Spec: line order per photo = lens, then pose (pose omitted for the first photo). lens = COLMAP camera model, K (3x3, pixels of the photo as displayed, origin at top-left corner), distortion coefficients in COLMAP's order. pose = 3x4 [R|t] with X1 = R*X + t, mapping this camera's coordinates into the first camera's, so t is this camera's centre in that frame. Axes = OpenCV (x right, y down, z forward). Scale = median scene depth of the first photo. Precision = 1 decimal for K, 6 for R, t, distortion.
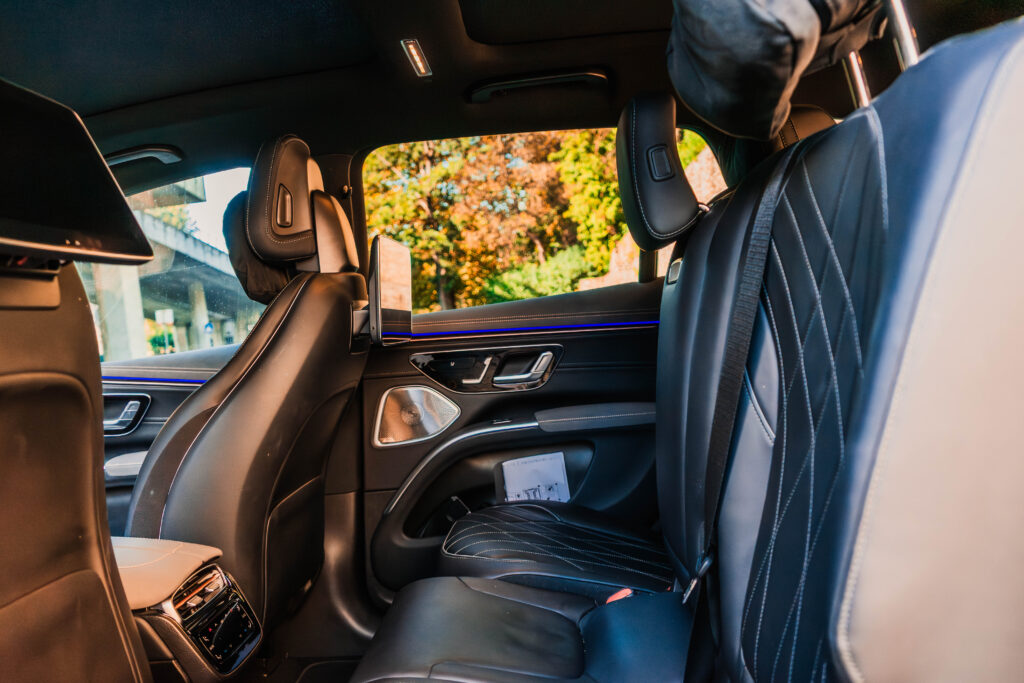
lens RADIAL K [[816.9, 0, 511.4], [0, 816.9, 335.1], [0, 0, 1]] dist [-0.026016, 0.005899]
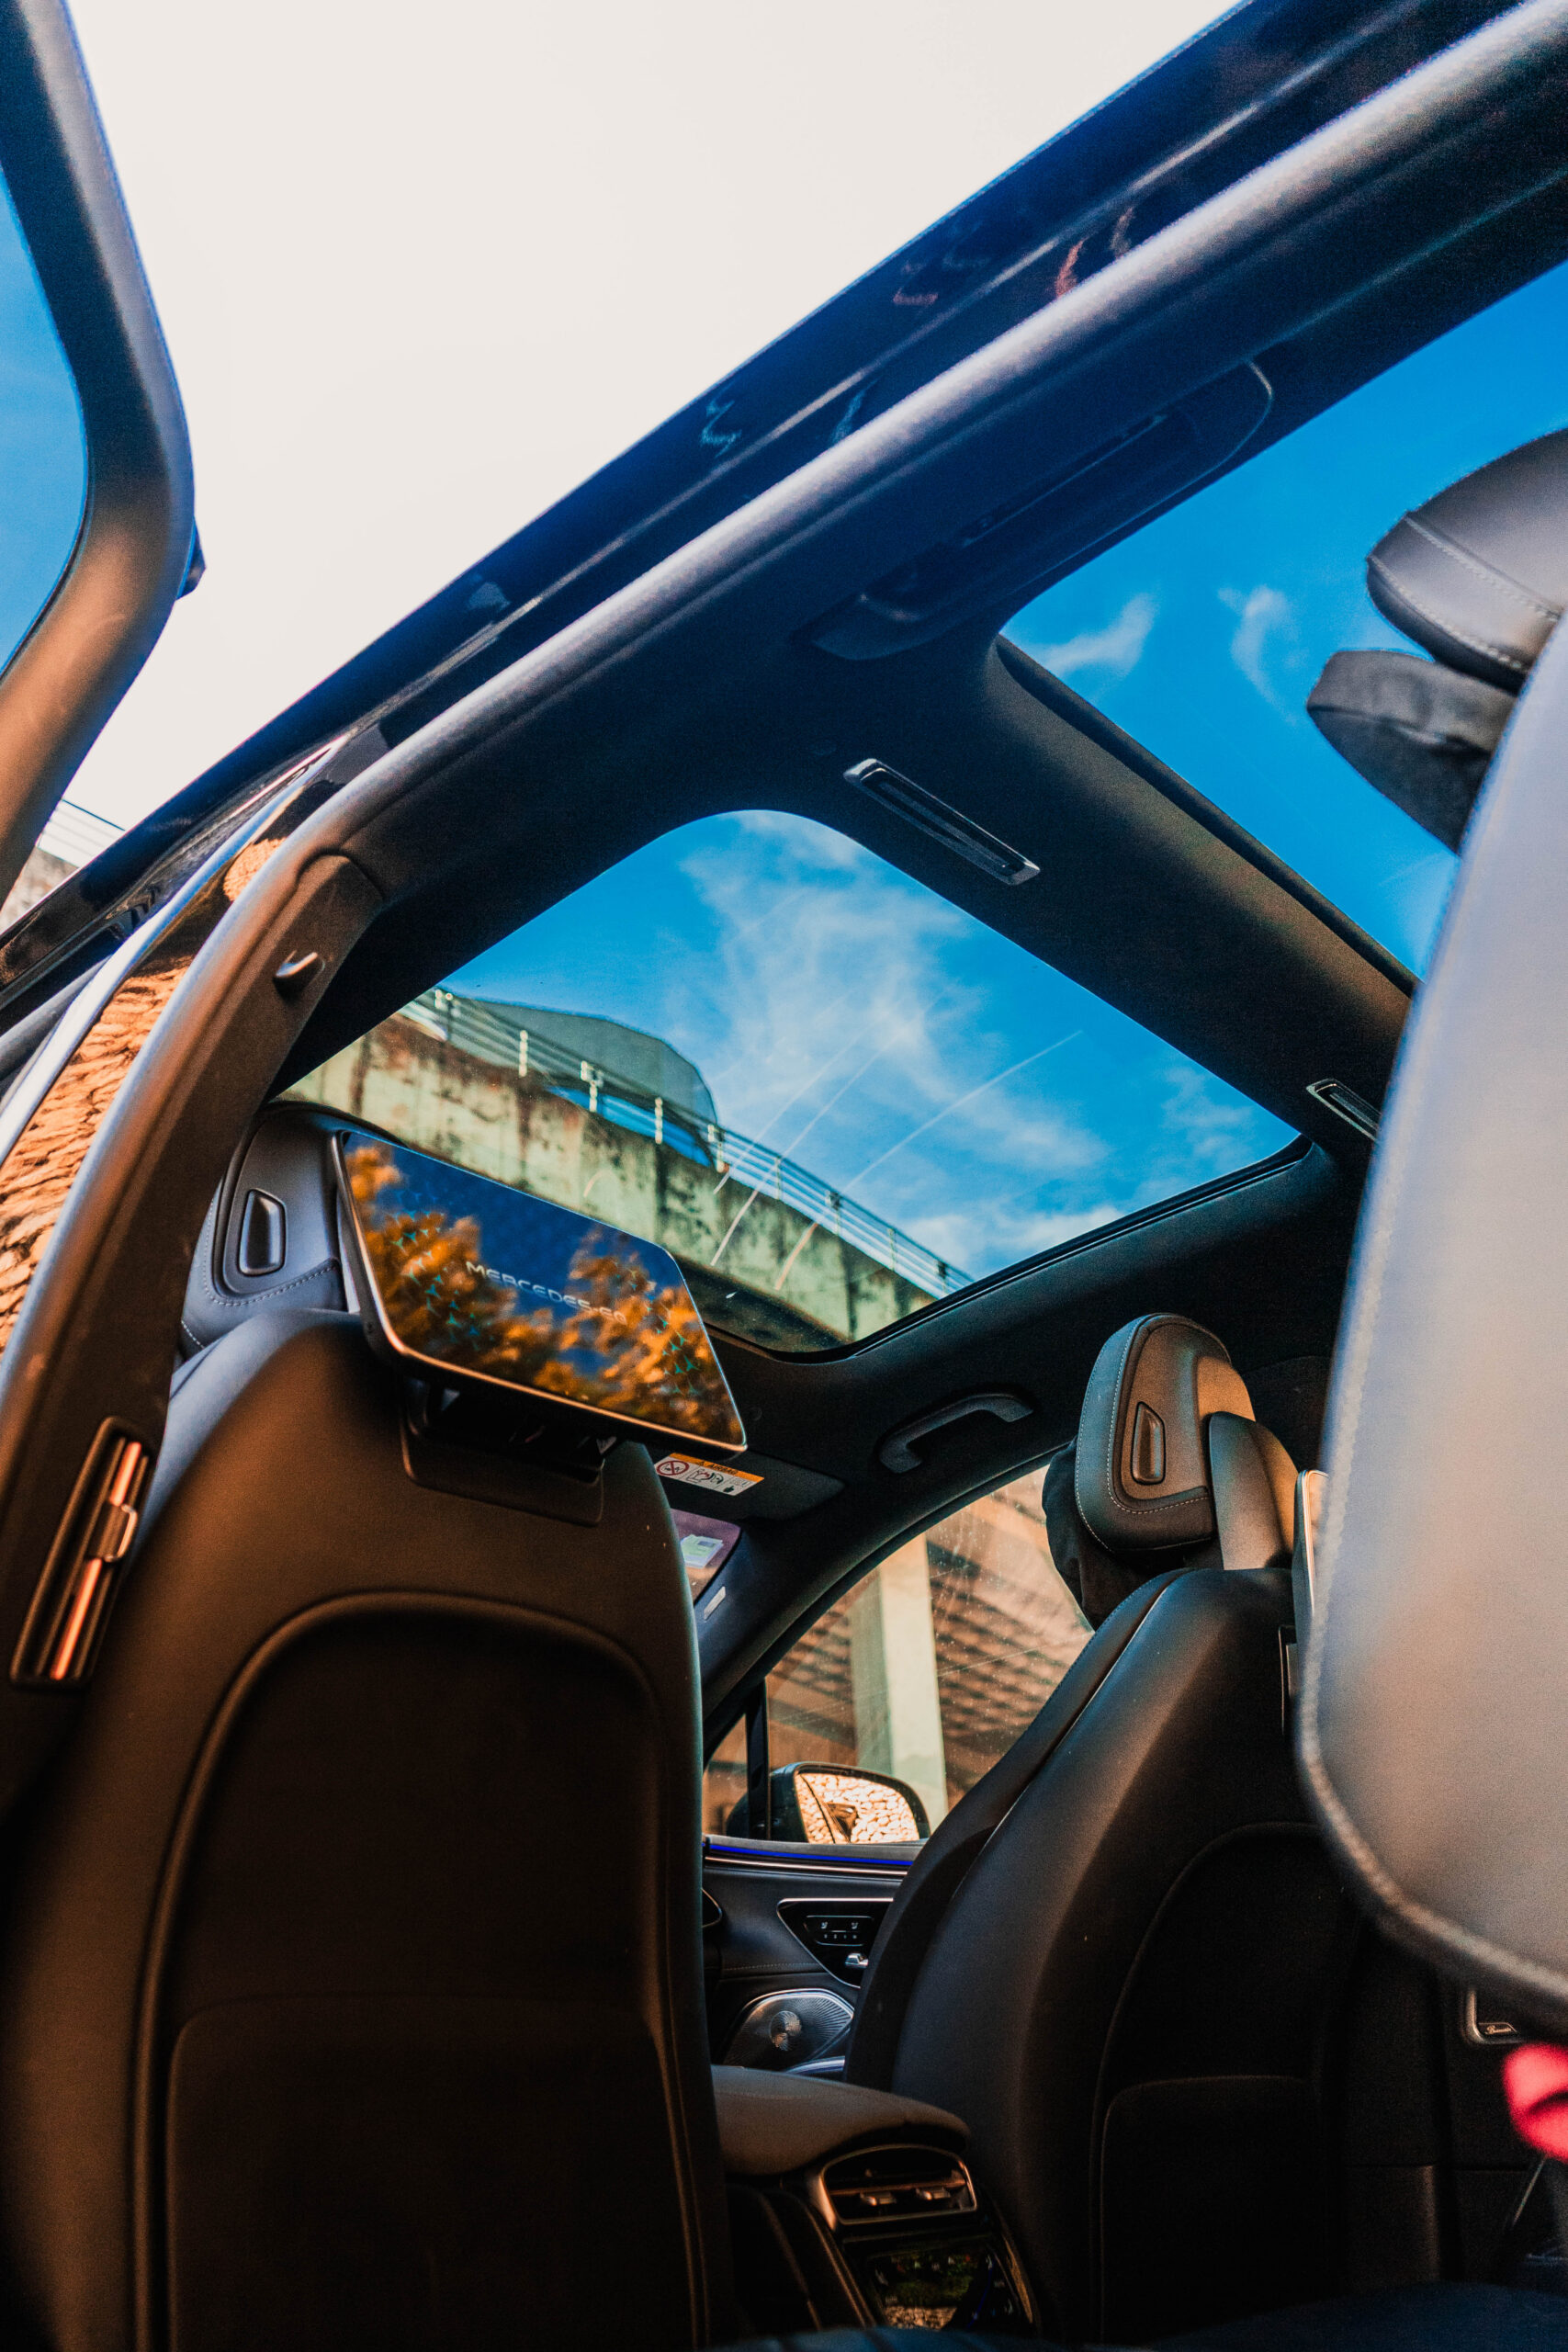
lens RADIAL K [[1861.2, 0, 784.0], [0, 1861.2, 1176.0], [0, 0, 1]] dist [-0.032532, 0.041762]
pose [[0.772896, -0.208195, -0.599405, 0.210035], [-0.061096, 0.915834, -0.396881, 0.123955], [0.631584, 0.343370, 0.695125, -0.008889]]
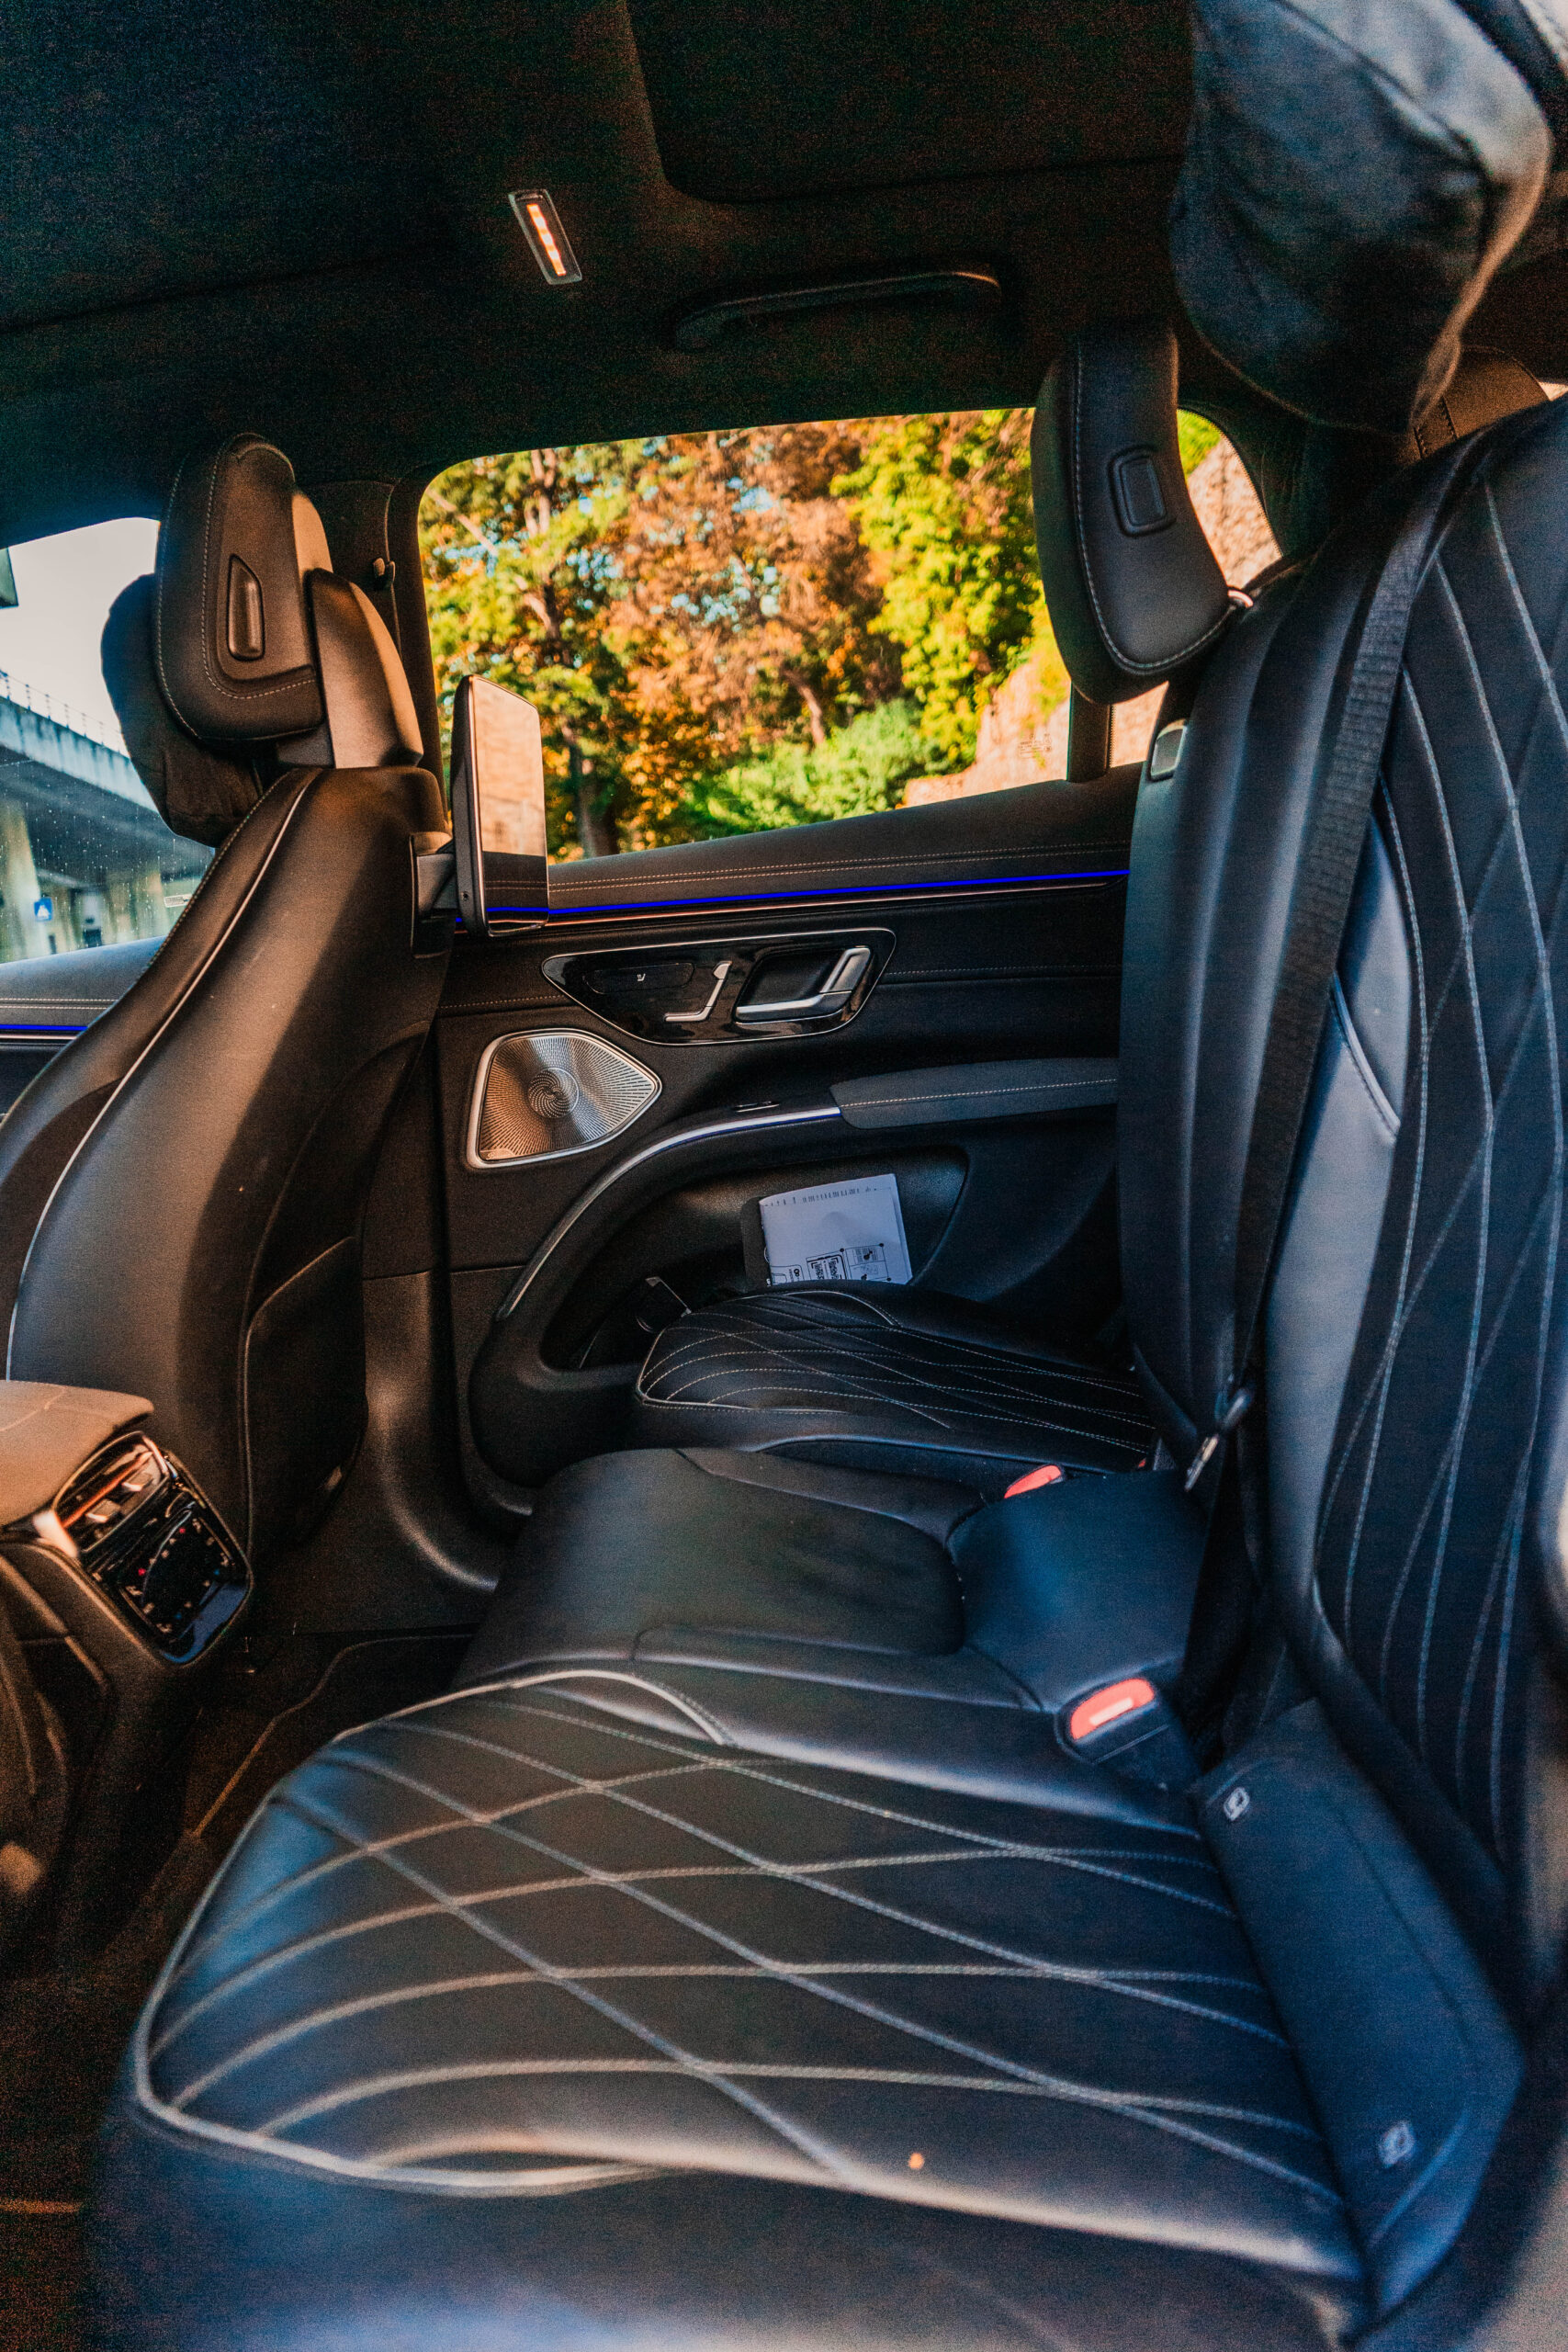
lens RADIAL K [[1876.0, 0, 784.0], [0, 1876.0, 1176.0], [0, 0, 1]] dist [-0.026016, 0.005899]
pose [[0.999673, -0.018513, 0.017627, -0.015231], [0.015901, 0.990264, 0.138294, 0.002866], [-0.020016, -0.137968, 0.990234, -0.007188]]
